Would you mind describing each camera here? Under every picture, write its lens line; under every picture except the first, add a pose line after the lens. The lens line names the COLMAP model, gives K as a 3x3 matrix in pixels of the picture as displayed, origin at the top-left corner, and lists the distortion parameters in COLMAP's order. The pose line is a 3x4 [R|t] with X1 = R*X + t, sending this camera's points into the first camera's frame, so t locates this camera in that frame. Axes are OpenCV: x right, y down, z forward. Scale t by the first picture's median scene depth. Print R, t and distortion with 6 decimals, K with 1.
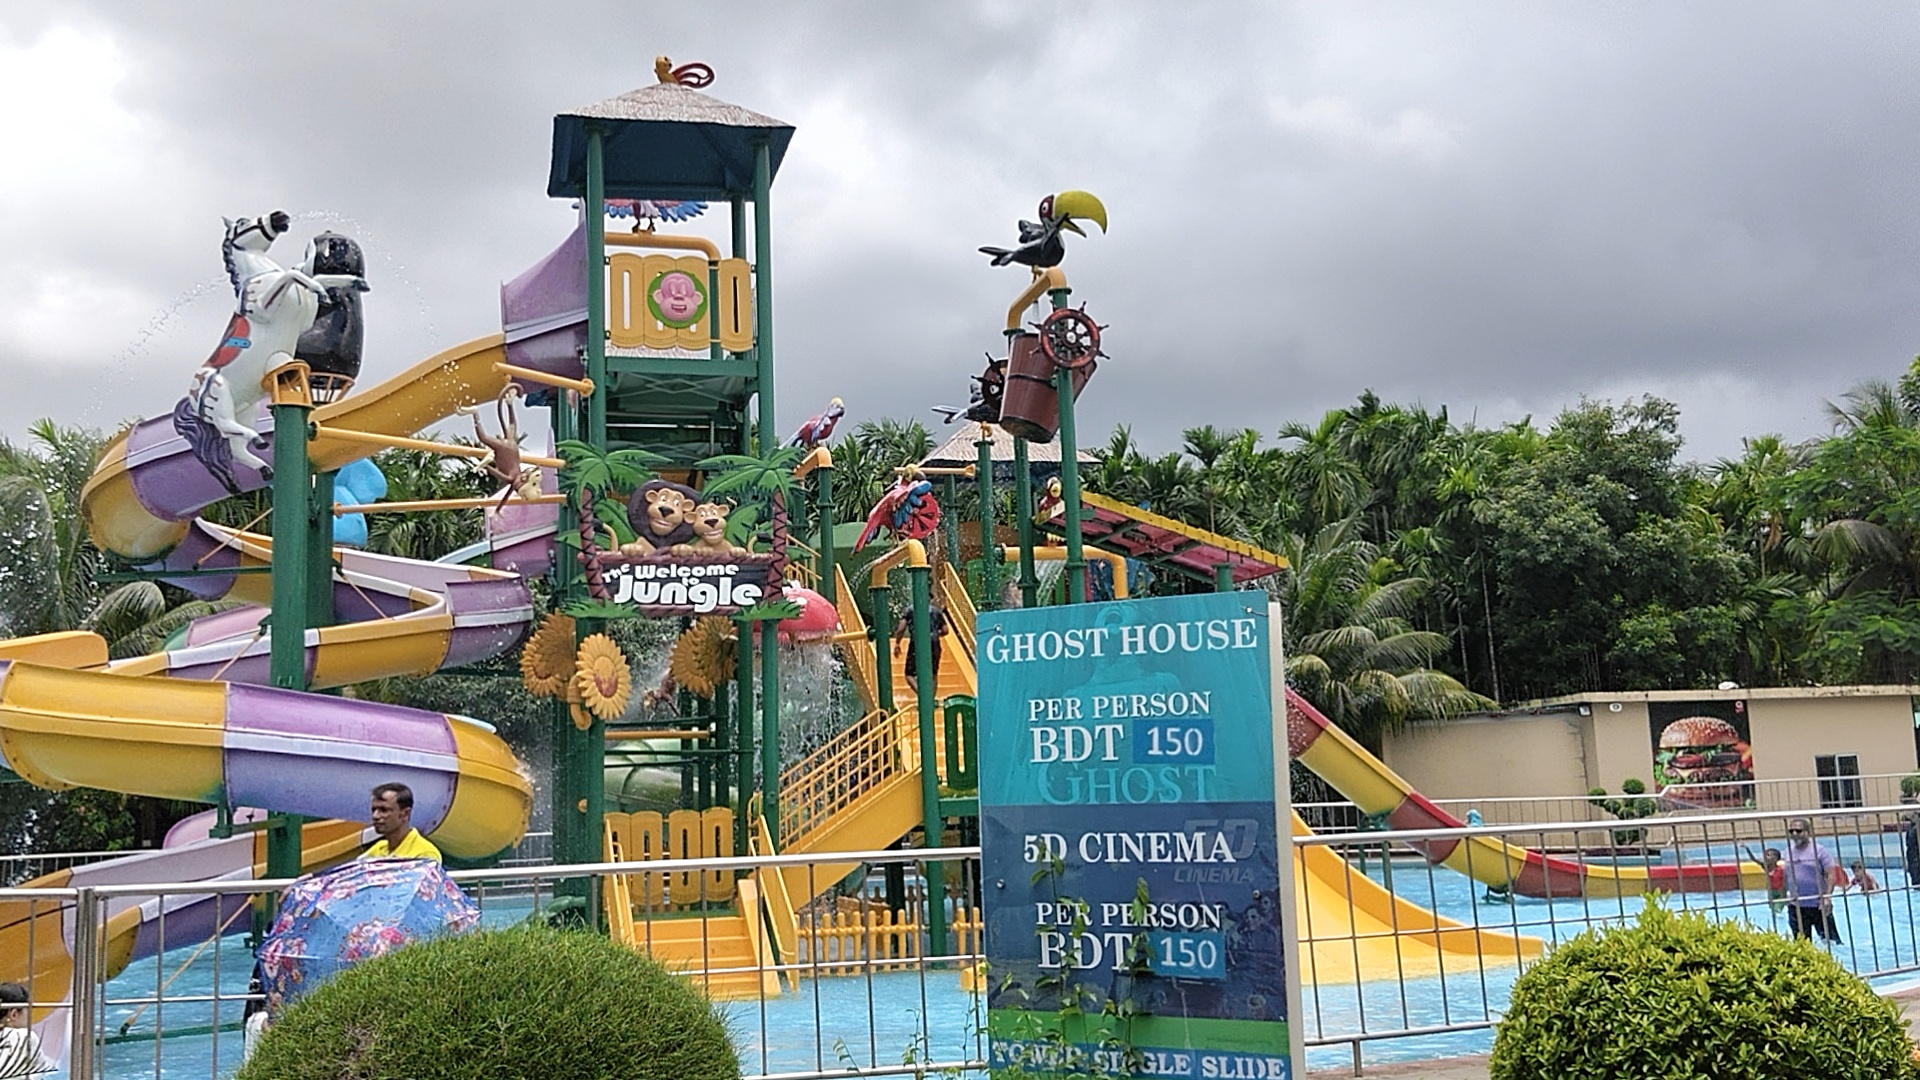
lens RADIAL K [[1820.4, 0, 960.6], [0, 1820.4, 569.9], [0, 0, 1]] dist [0.130711, -0.297011]
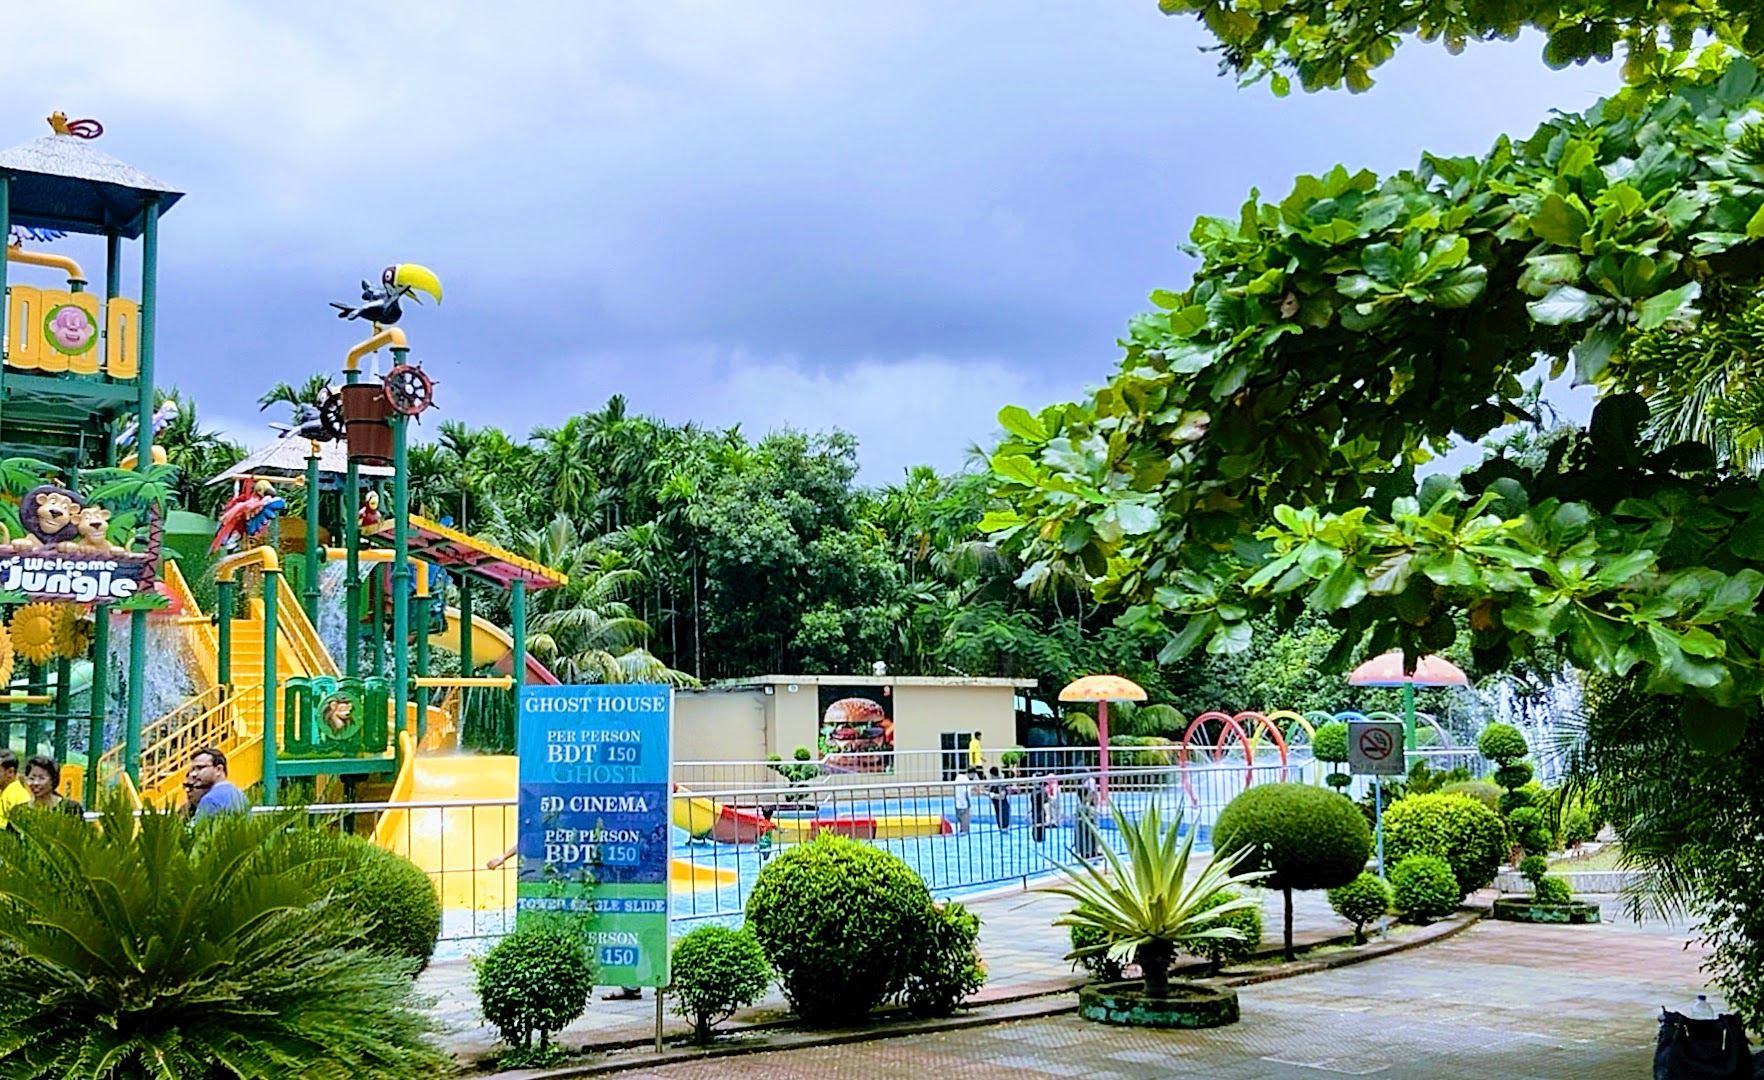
lens RADIAL K [[1963.4, 0, 882.0], [0, 1963.4, 540.0], [0, 0, 1]] dist [0.059791, -0.028369]
pose [[0.923485, 0.064005, 0.378258, -0.131622], [-0.070783, 0.997484, 0.004028, -0.050160], [-0.377049, -0.030494, 0.925691, -0.330550]]
